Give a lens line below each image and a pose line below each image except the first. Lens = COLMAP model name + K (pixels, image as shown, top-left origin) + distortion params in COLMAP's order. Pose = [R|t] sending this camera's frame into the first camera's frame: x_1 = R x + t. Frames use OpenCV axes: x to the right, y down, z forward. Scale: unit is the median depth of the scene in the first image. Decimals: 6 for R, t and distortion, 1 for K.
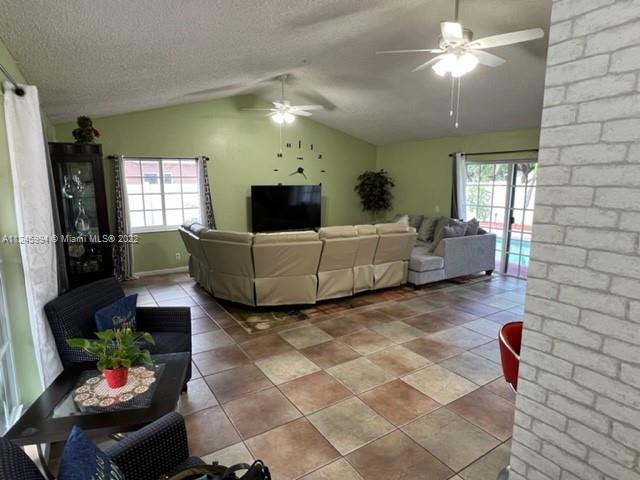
lens RADIAL K [[364.7, 0, 321.0], [0, 364.7, 240.4], [0, 0, 1]] dist [-0.001656, 0.000028]
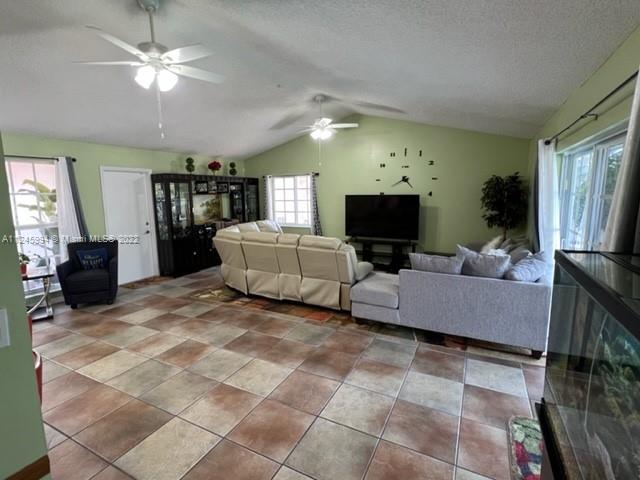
lens RADIAL K [[317.8, 0, 318.1], [0, 317.8, 236.2], [0, 0, 1]] dist [0.000507, 0.000813]
pose [[0.504803, 0.112171, -0.855916, 0.931407], [-0.126320, 0.990447, 0.055301, -0.098149], [0.853942, 0.080203, 0.514150, 0.631397]]
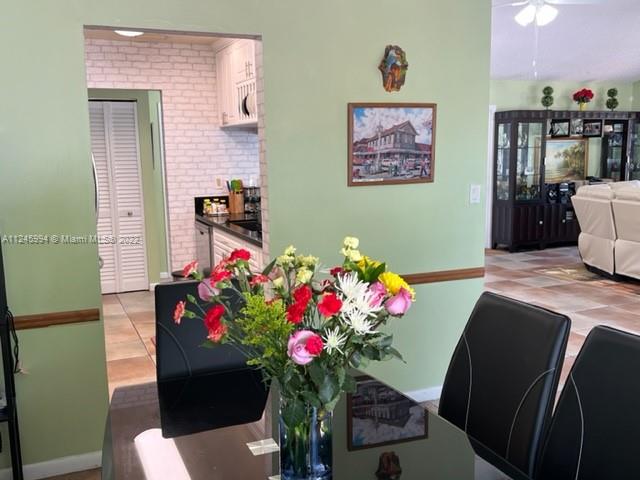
lens RADIAL K [[623.8, 0, 321.9], [0, 623.8, 243.6], [0, 0, 1]] dist [0.015400, 0.000000]
pose [[-0.156870, 0.152036, -0.975847, 1.474904], [-0.145709, 0.973704, 0.175125, -0.055709], [0.976811, 0.169662, -0.130592, 0.494250]]
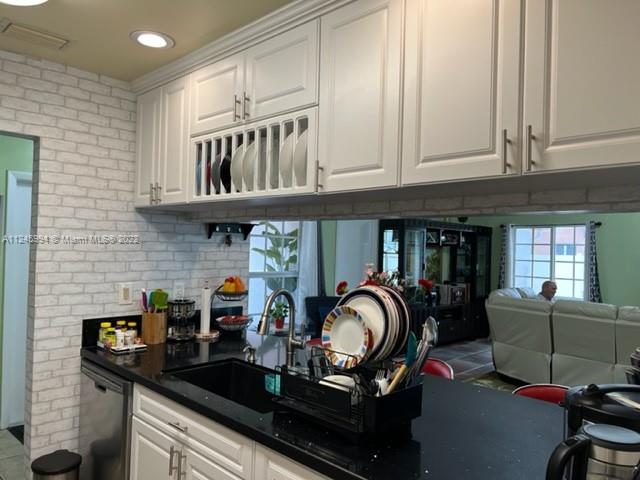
lens RADIAL K [[479.0, 0, 320.2], [0, 479.0, 237.9], [0, 0, 1]] dist [0.015803, -0.016367]
pose [[0.221540, -0.013939, -0.975052, 0.905660], [-0.188308, 0.980466, -0.056801, -0.006072], [0.956797, 0.196194, 0.214588, 0.196422]]
